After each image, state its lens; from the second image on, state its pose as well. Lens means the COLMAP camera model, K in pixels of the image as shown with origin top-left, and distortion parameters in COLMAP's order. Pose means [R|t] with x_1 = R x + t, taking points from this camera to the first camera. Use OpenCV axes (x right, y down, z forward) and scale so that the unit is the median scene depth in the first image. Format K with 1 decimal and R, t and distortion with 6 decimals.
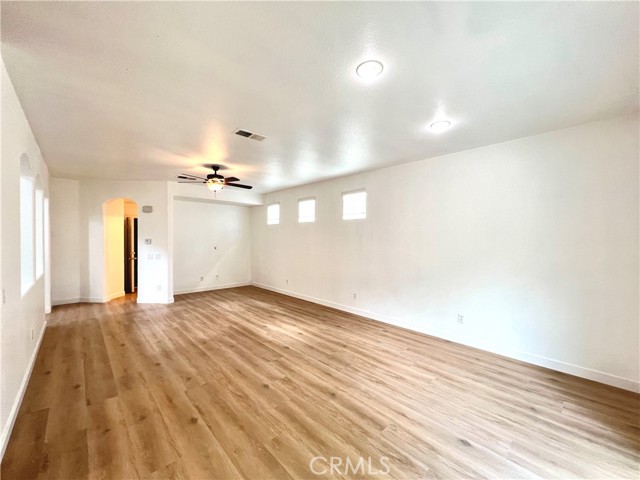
lens RADIAL K [[255.2, 0, 321.1], [0, 255.2, 243.4], [0, 0, 1]] dist [-0.001213, 0.000103]
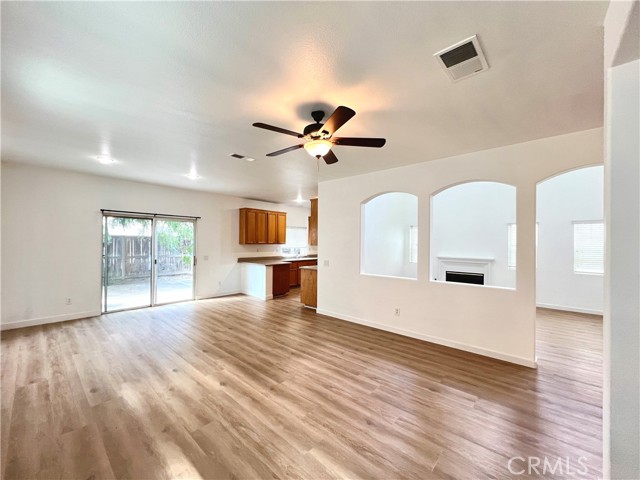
lens RADIAL K [[255.2, 0, 320.1], [0, 255.2, 242.3], [0, 0, 1]] dist [-0.001213, 0.000103]
pose [[-0.996410, -0.015681, -0.083200, -0.524363], [-0.017332, 0.999666, 0.019167, -0.046085], [0.082871, 0.020540, -0.996349, 2.153415]]
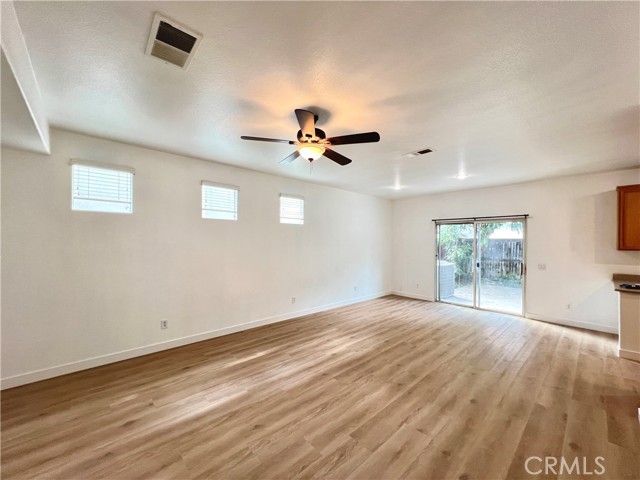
lens RADIAL K [[255.2, 0, 320.1], [0, 255.2, 240.6], [0, 0, 1]] dist [-0.001213, 0.000103]
pose [[0.018254, -0.001887, 0.999832, -1.348281], [0.013426, 0.999909, 0.001642, -0.044663], [-0.999743, 0.013394, 0.018278, 1.352119]]
